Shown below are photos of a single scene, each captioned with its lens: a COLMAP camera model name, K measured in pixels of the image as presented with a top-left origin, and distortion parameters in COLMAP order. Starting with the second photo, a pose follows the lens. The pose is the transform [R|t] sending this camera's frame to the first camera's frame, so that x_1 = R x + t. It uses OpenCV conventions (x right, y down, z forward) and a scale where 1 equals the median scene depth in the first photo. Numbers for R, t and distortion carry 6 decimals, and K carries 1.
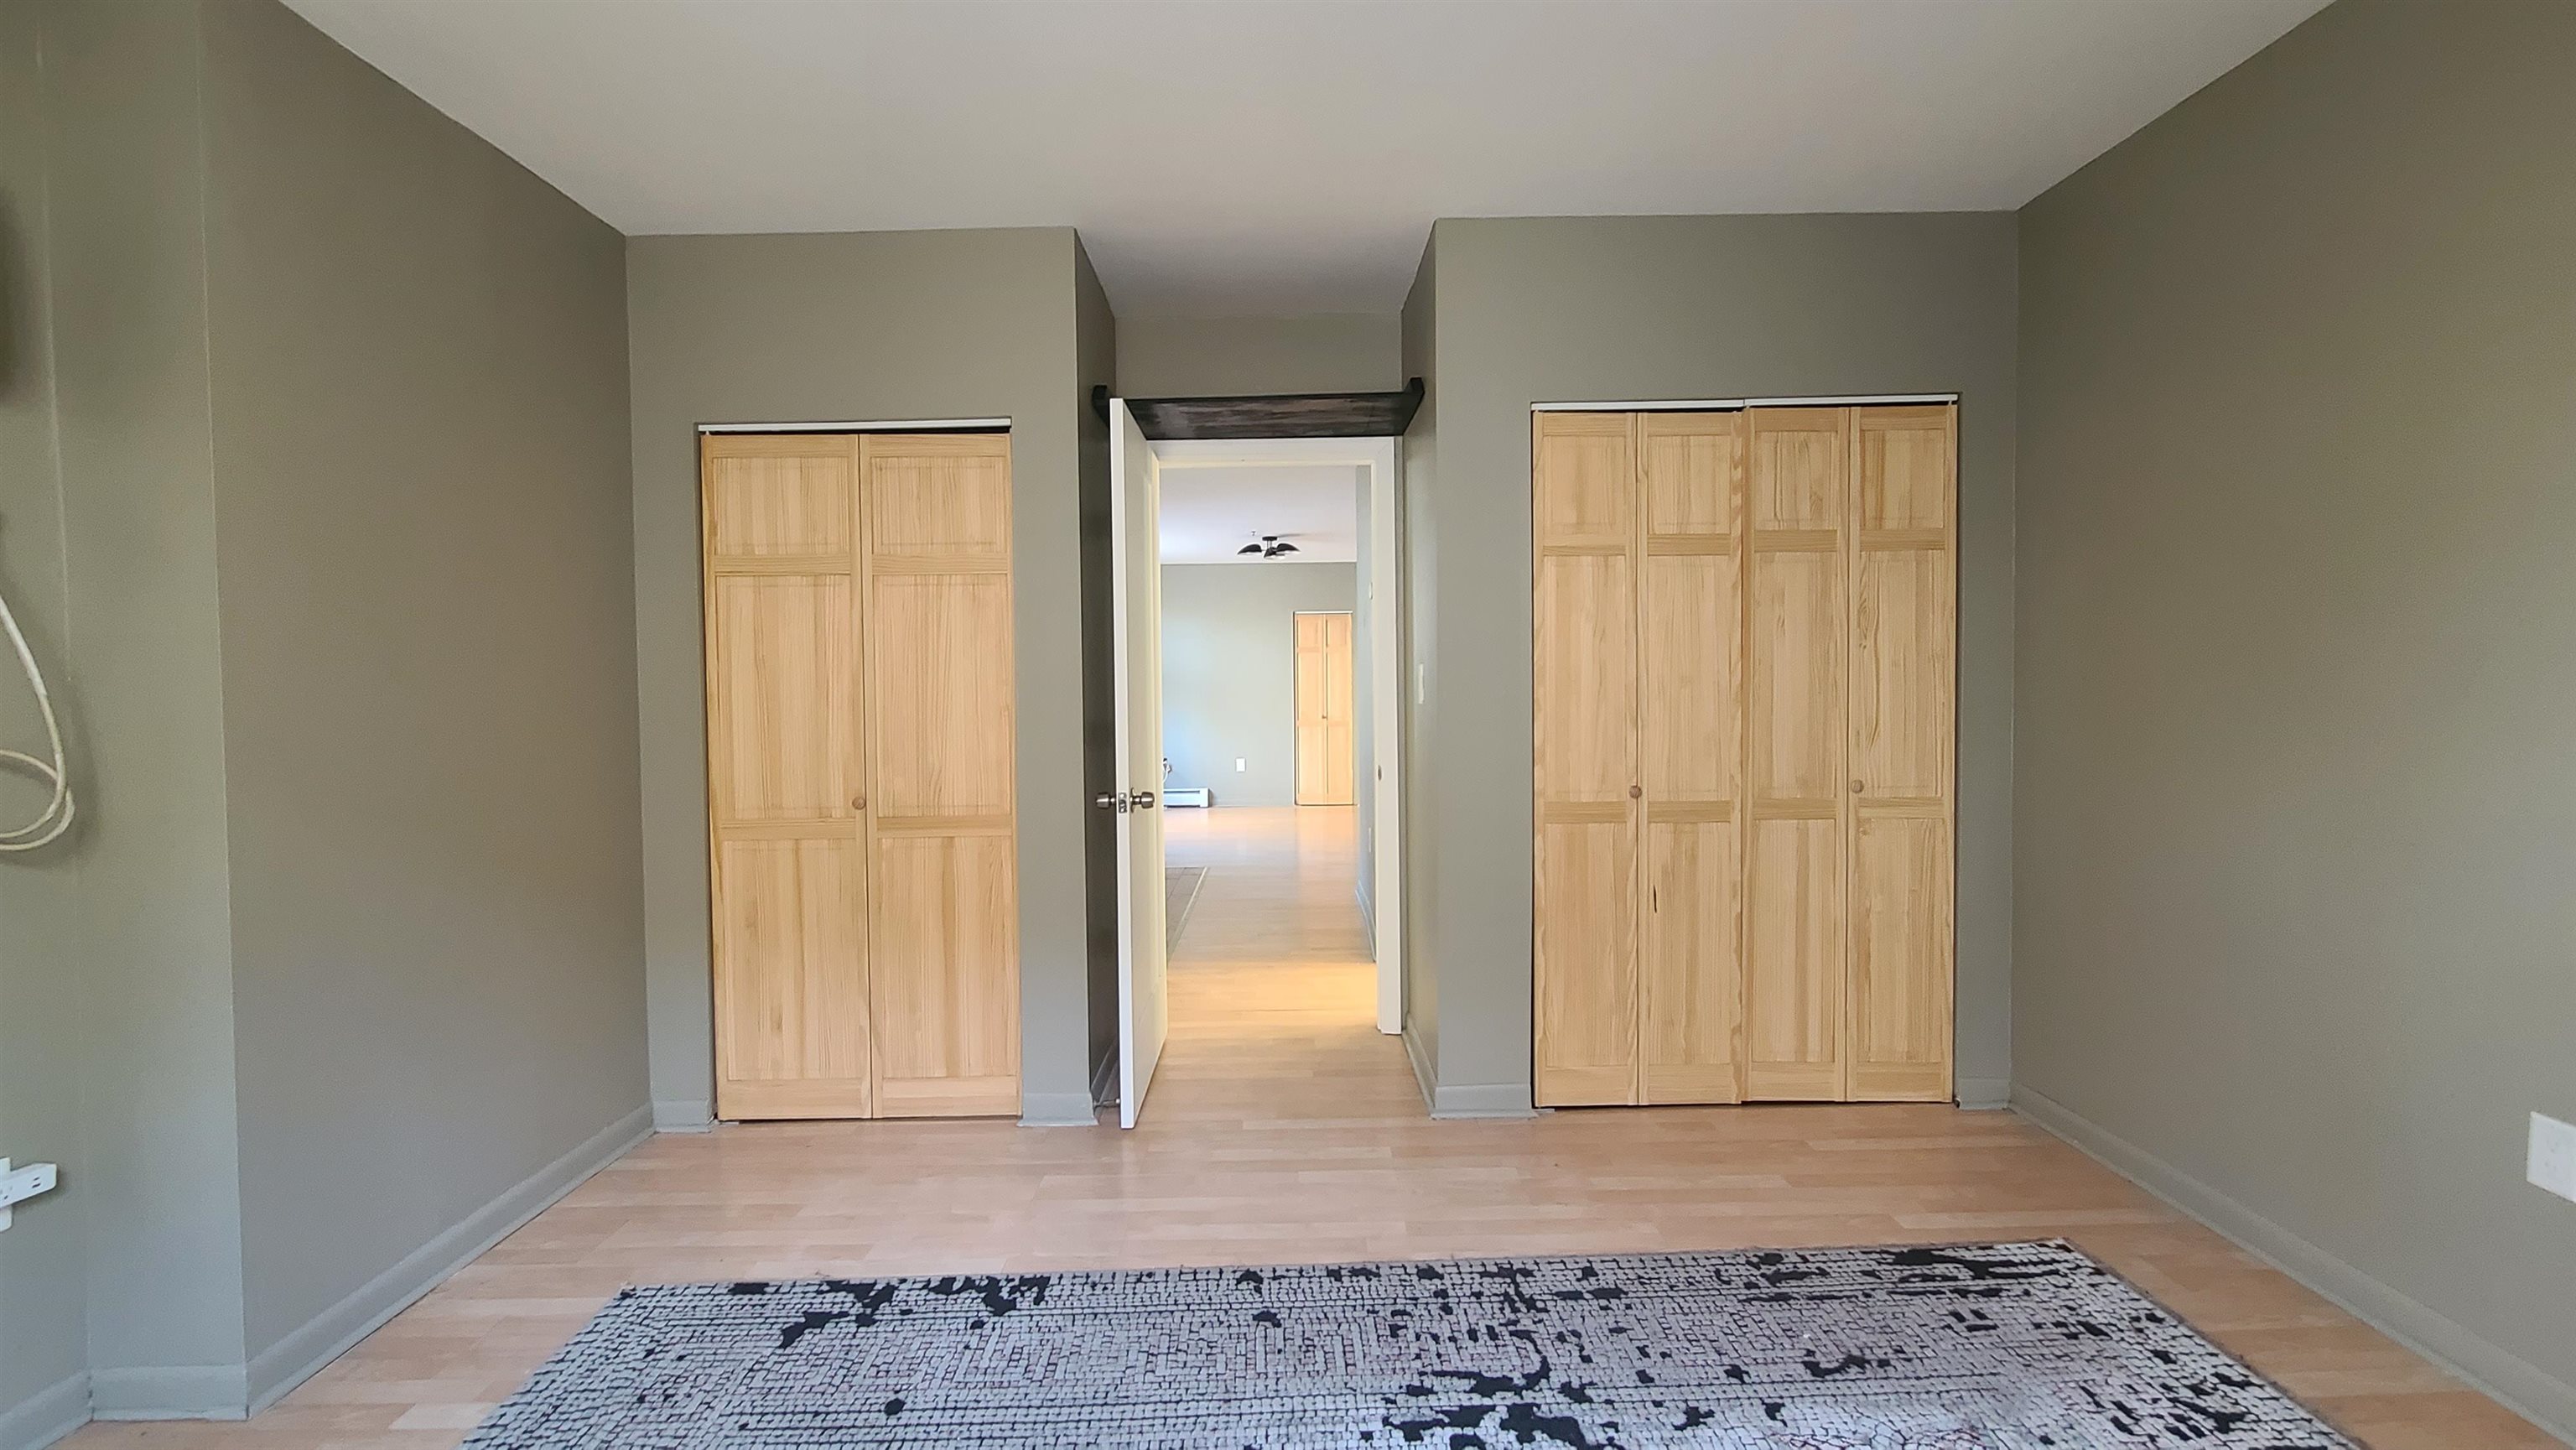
lens RADIAL K [[1060.0, 0, 1277.2], [0, 1060.0, 708.4], [0, 0, 1]] dist [0.005331, -0.001197]
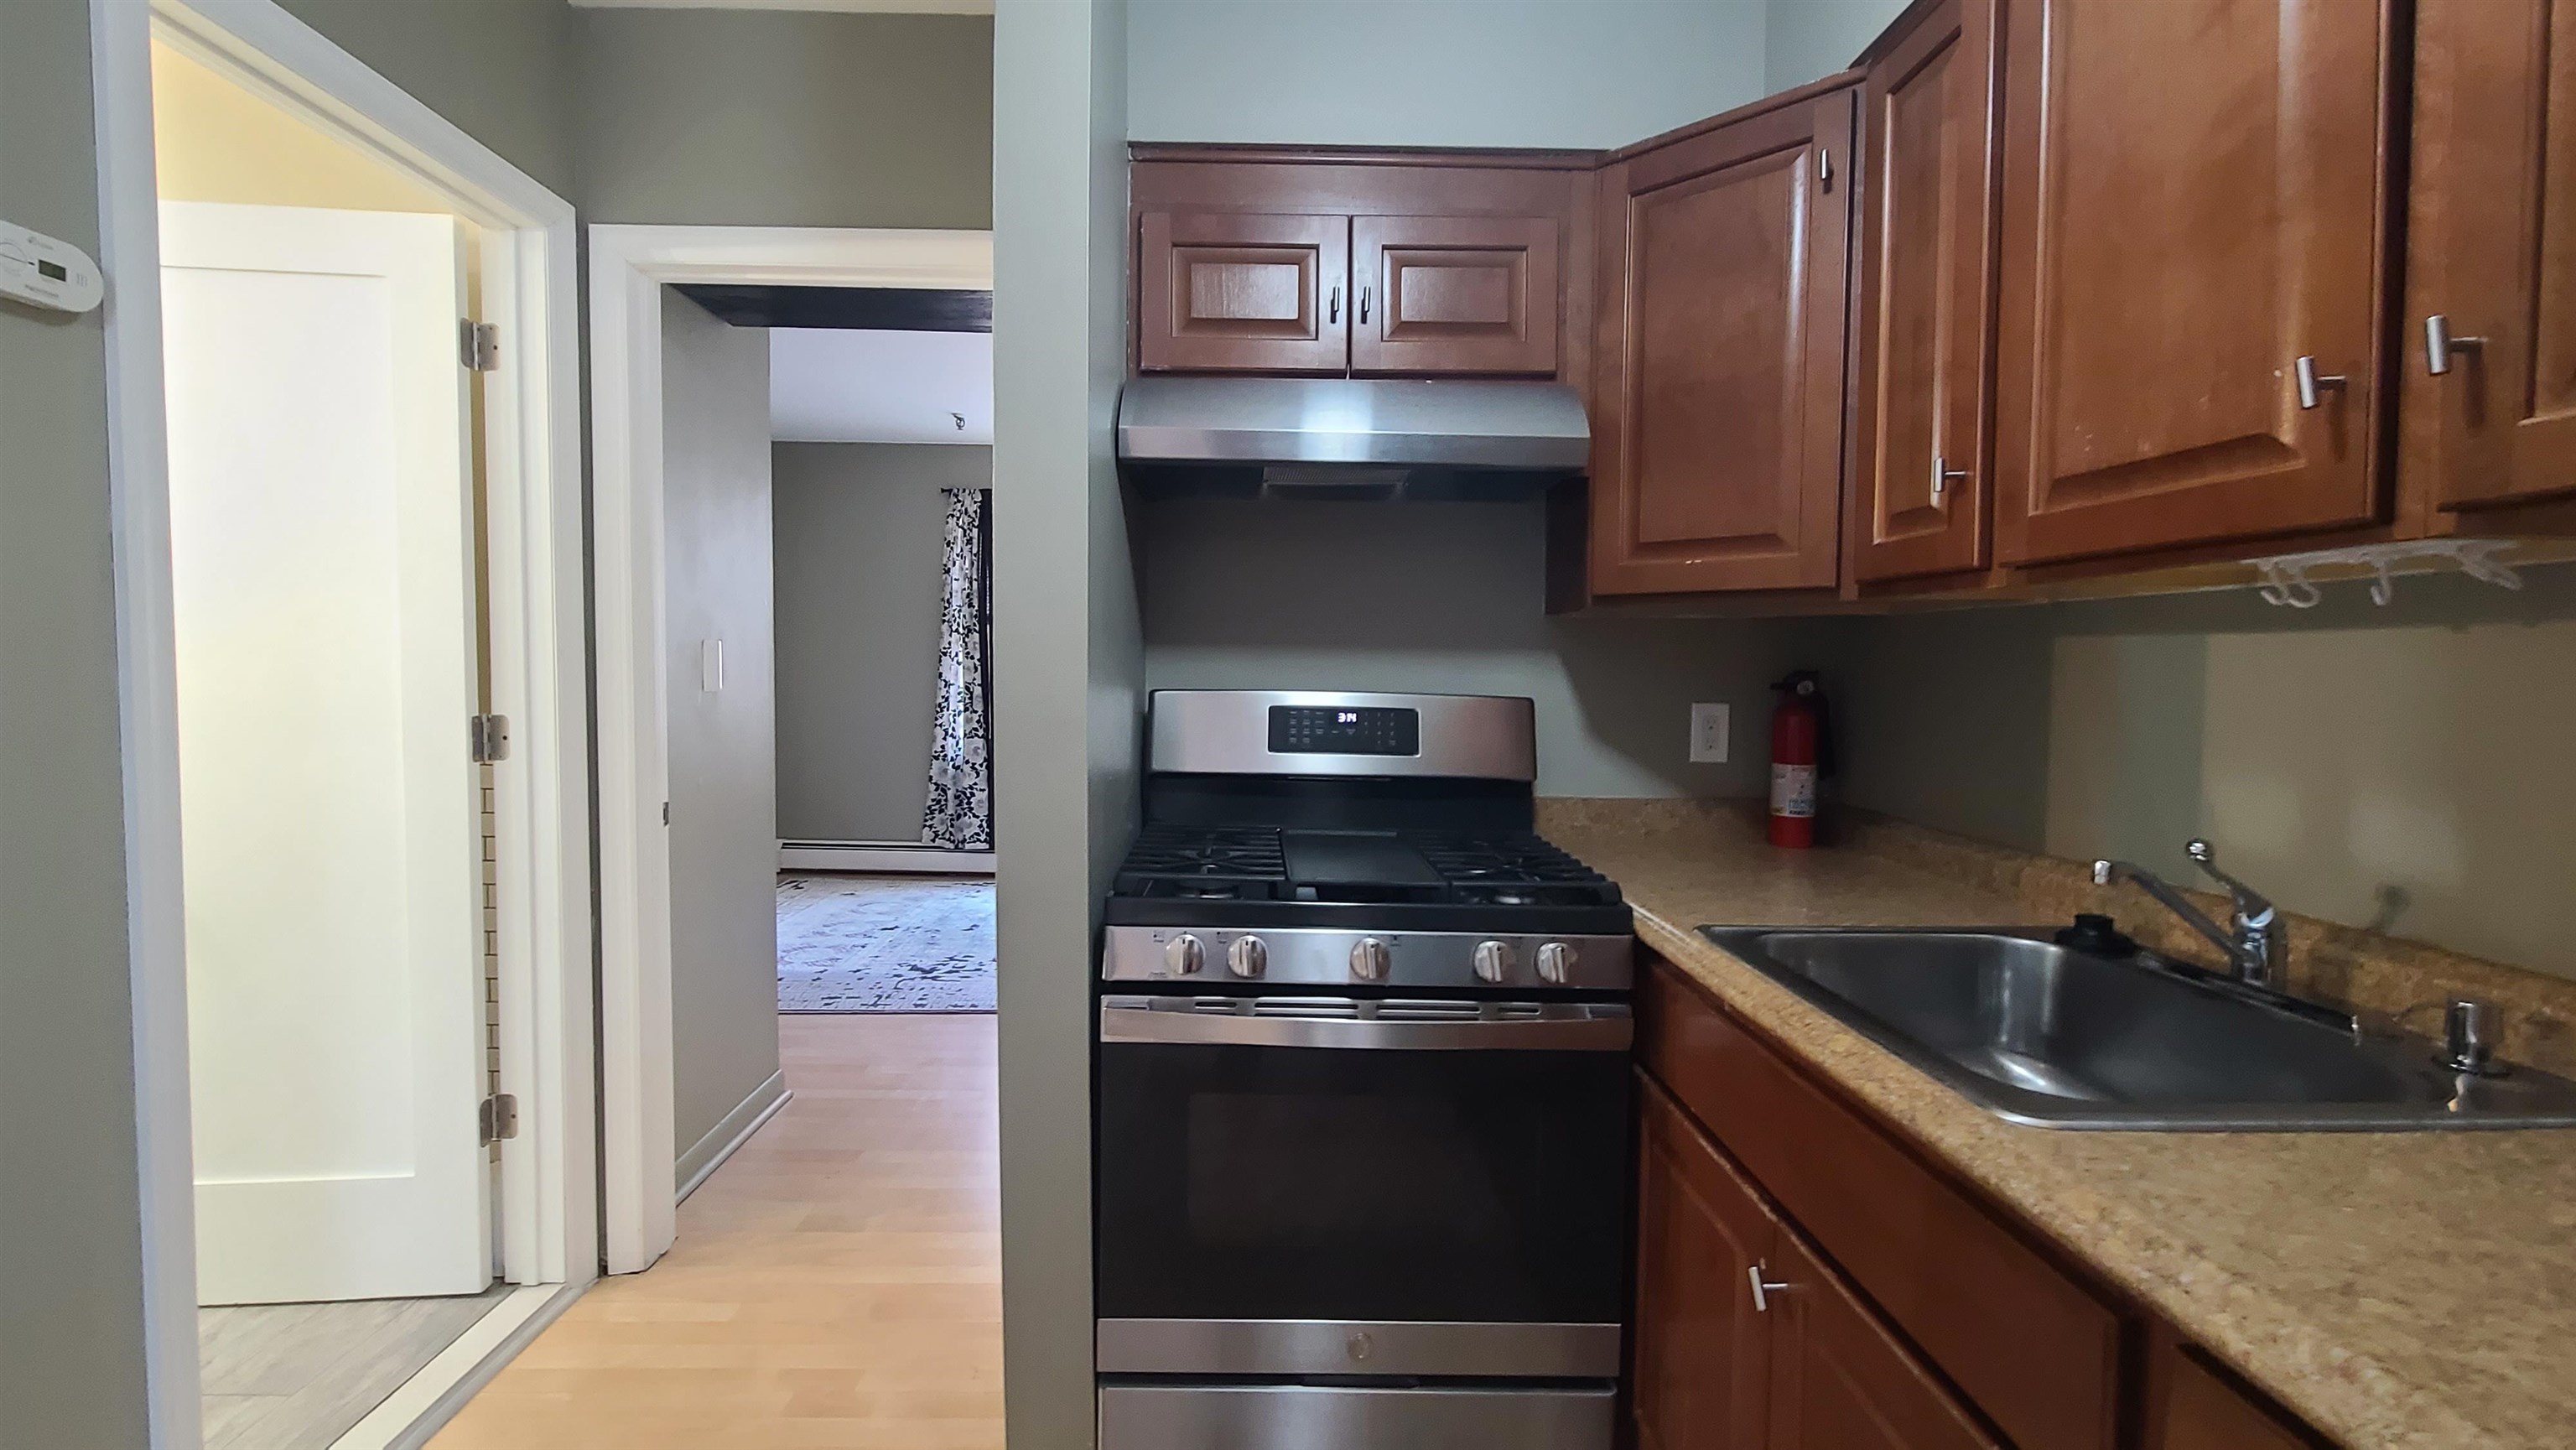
lens RADIAL K [[1060.0, 0, 1289.5], [0, 1060.0, 705.4], [0, 0, 1]] dist [0.005331, -0.001197]
pose [[-0.999014, 0.004426, -0.044186, -0.381425], [0.001987, 0.998479, 0.055092, -0.053440], [0.044362, 0.054950, -0.997503, 2.687060]]
